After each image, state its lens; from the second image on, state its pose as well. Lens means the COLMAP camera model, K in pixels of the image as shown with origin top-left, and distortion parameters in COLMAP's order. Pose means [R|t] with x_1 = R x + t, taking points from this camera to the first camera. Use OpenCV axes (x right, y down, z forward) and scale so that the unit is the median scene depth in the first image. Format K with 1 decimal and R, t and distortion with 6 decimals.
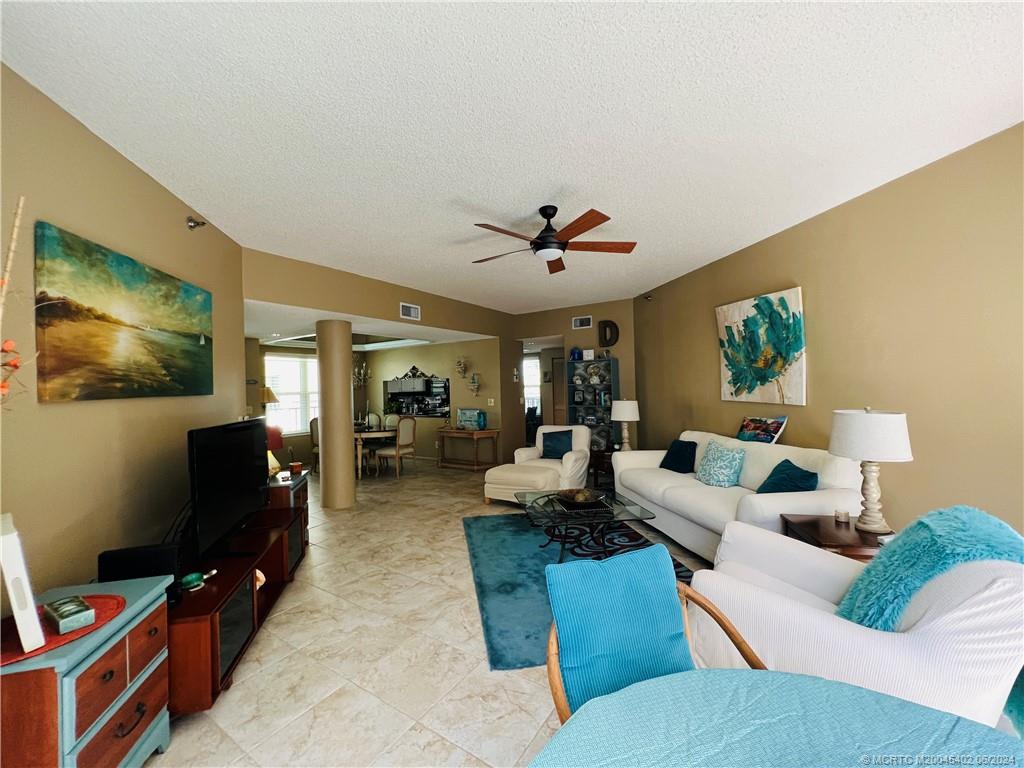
lens RADIAL K [[411.4, 0, 510.4], [0, 411.4, 382.5], [0, 0, 1]] dist [-0.003335, 0.000883]
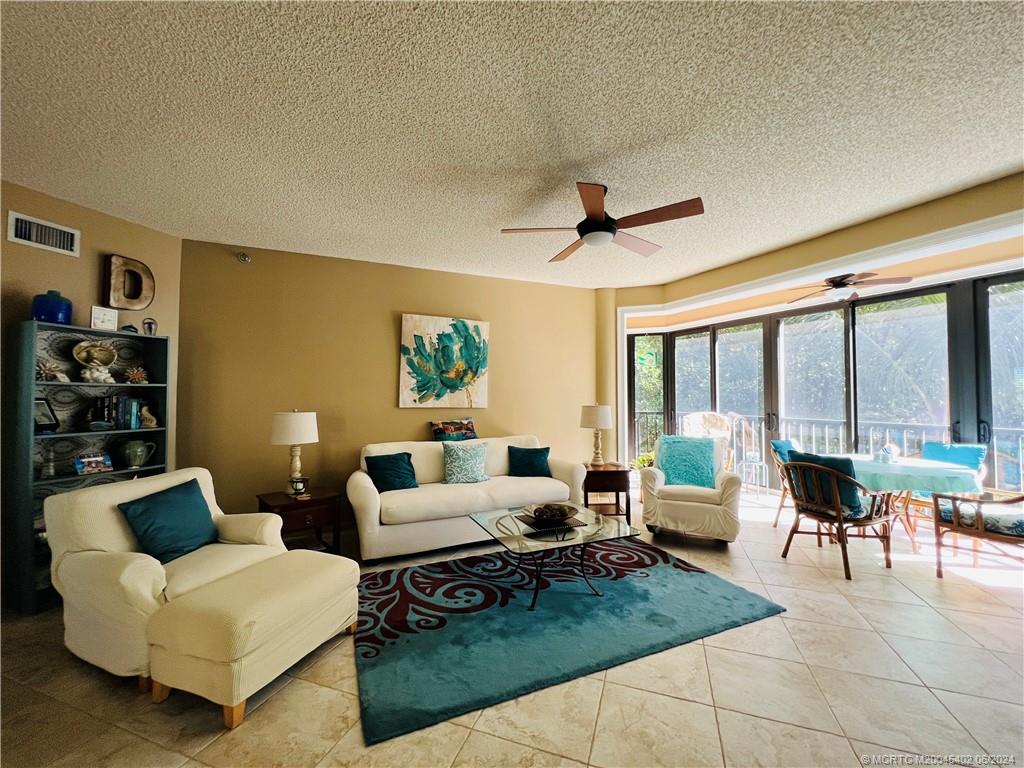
lens RADIAL K [[411.4, 0, 510.4], [0, 411.4, 382.5], [0, 0, 1]] dist [-0.003335, 0.000883]
pose [[-0.235162, 0.057572, 0.970250, -0.622084], [-0.001981, 0.998214, -0.059712, 0.051129], [-0.971954, -0.015964, -0.234628, 1.201272]]
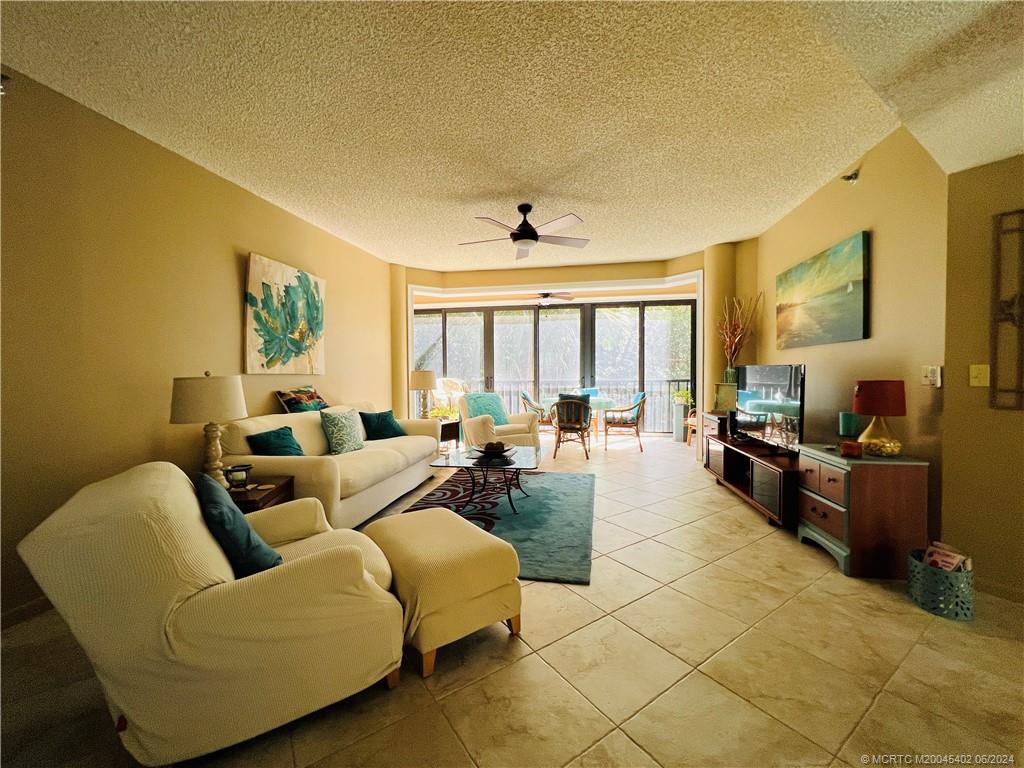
lens RADIAL K [[411.4, 0, 510.4], [0, 411.4, 382.5], [0, 0, 1]] dist [-0.003335, 0.000883]
pose [[-0.925277, 0.024586, 0.378495, -0.280618], [0.030765, 0.999474, 0.010285, 0.082102], [-0.378043, 0.021161, -0.925546, 1.877860]]
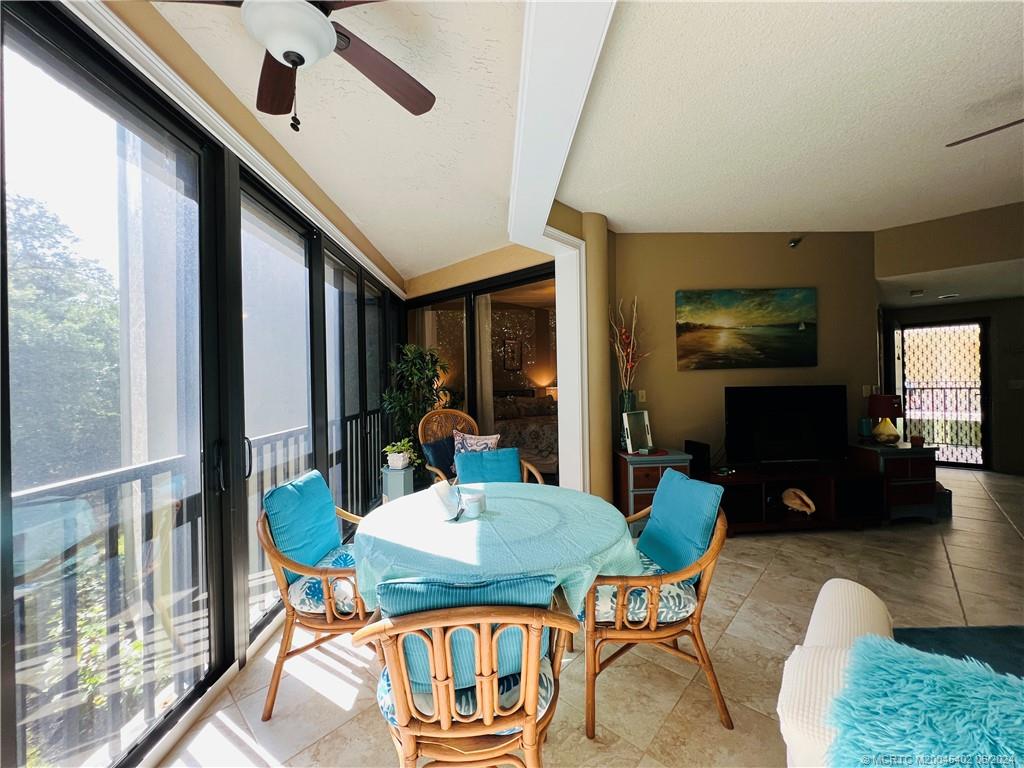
lens RADIAL K [[411.4, 0, 510.4], [0, 411.4, 382.5], [0, 0, 1]] dist [-0.003335, 0.000883]
pose [[-0.164256, 0.033297, -0.985856, 0.623328], [0.033581, 0.999040, 0.028147, 0.010007], [0.985846, -0.028482, -0.165217, 0.217705]]
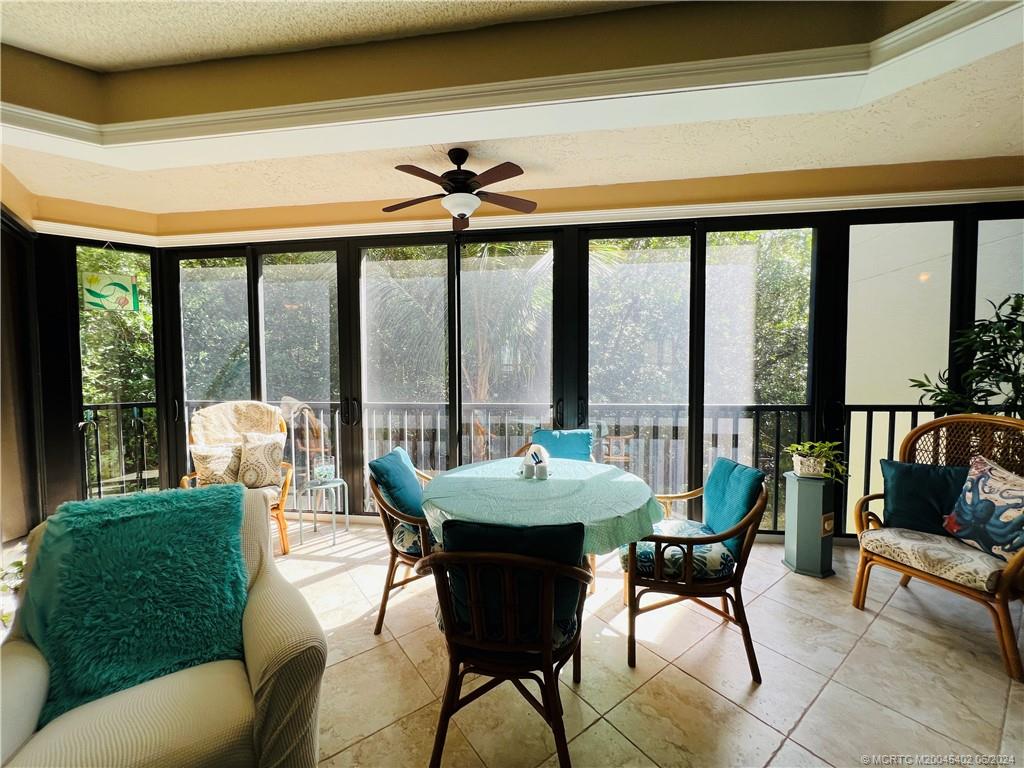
lens RADIAL K [[411.4, 0, 510.4], [0, 411.4, 382.5], [0, 0, 1]] dist [-0.003335, 0.000883]
pose [[-0.941824, 0.022609, 0.335346, -0.029392], [0.031892, 0.999245, 0.022201, 0.025795], [-0.334591, 0.031604, -0.941833, 0.671550]]
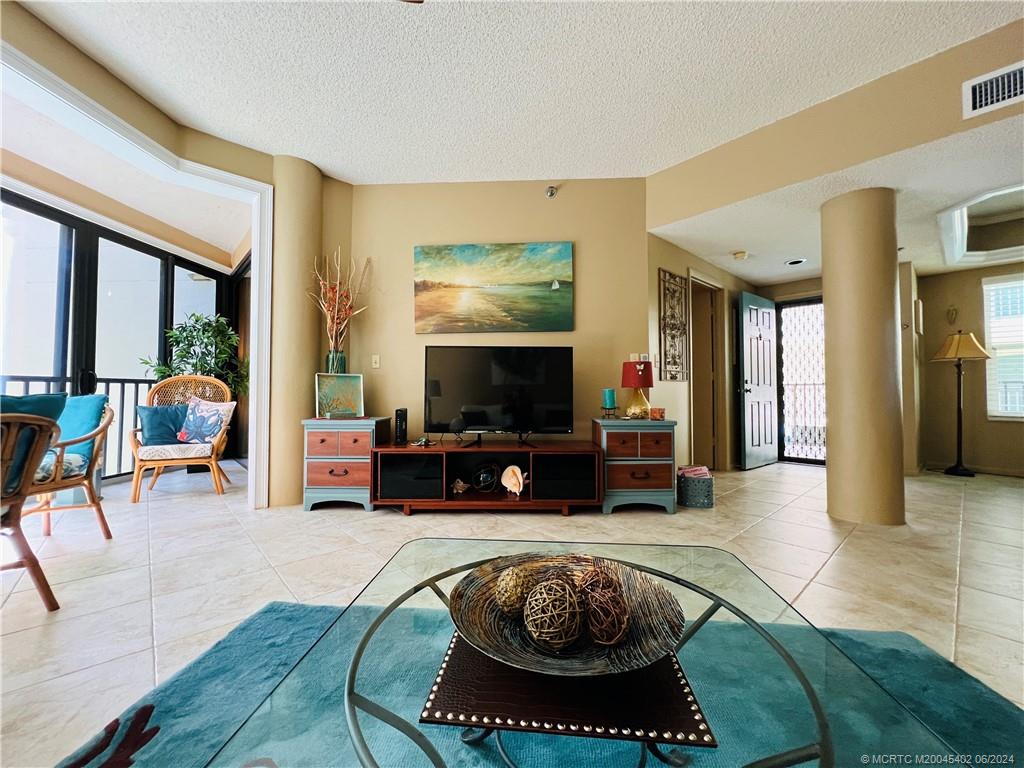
lens RADIAL K [[411.4, 0, 510.4], [0, 411.4, 382.5], [0, 0, 1]] dist [-0.003335, 0.000883]
pose [[-0.251867, 0.002942, -0.967757, 0.363430], [0.014106, 0.999900, -0.000631, 0.146952], [0.967659, -0.013811, -0.251883, 0.958840]]
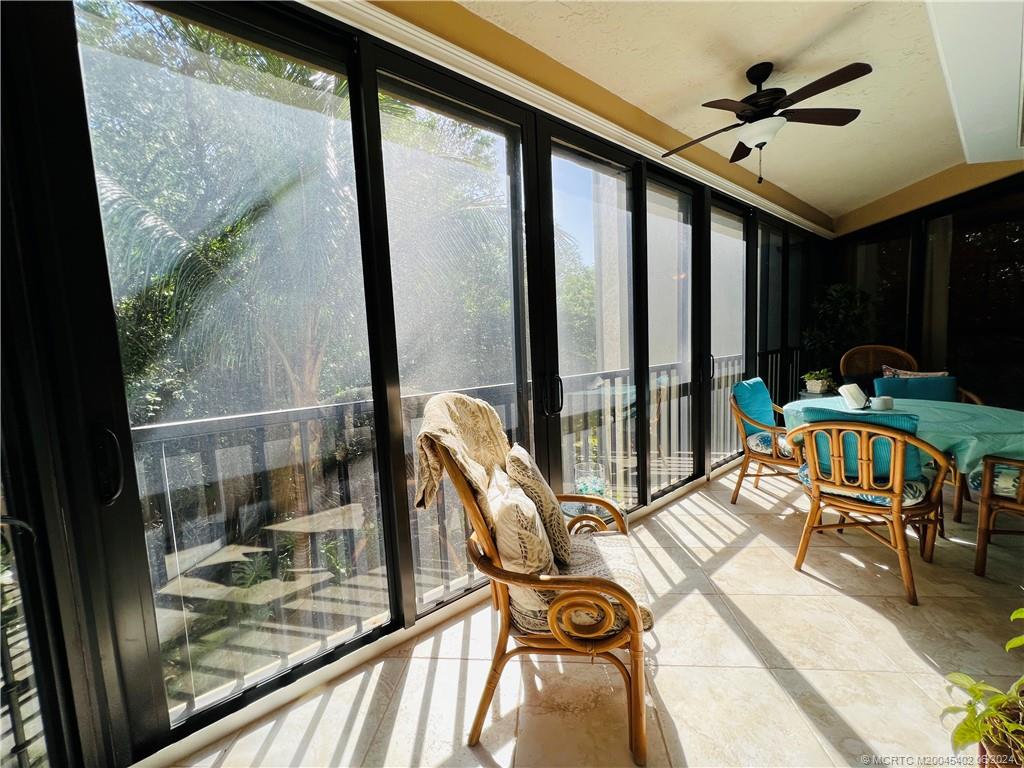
lens RADIAL K [[411.4, 0, 510.4], [0, 411.4, 382.5], [0, 0, 1]] dist [-0.003335, 0.000883]
pose [[-0.877164, 0.113619, -0.466555, 1.002265], [0.074825, 0.992077, 0.100921, 0.020763], [0.474325, 0.053614, -0.878716, 0.394426]]
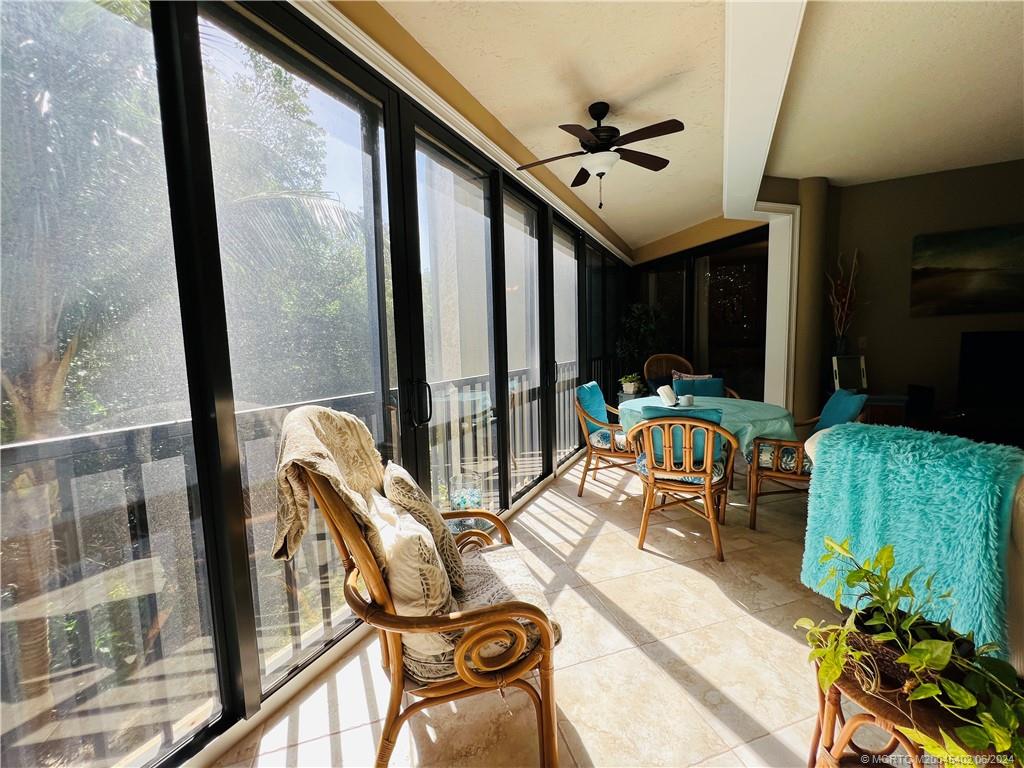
lens RADIAL K [[411.4, 0, 510.4], [0, 411.4, 382.5], [0, 0, 1]] dist [-0.003335, 0.000883]
pose [[-0.620809, 0.119047, -0.774871, 1.019788], [0.051628, 0.992466, 0.111113, 0.020873], [0.782260, 0.028975, -0.622278, 0.331005]]
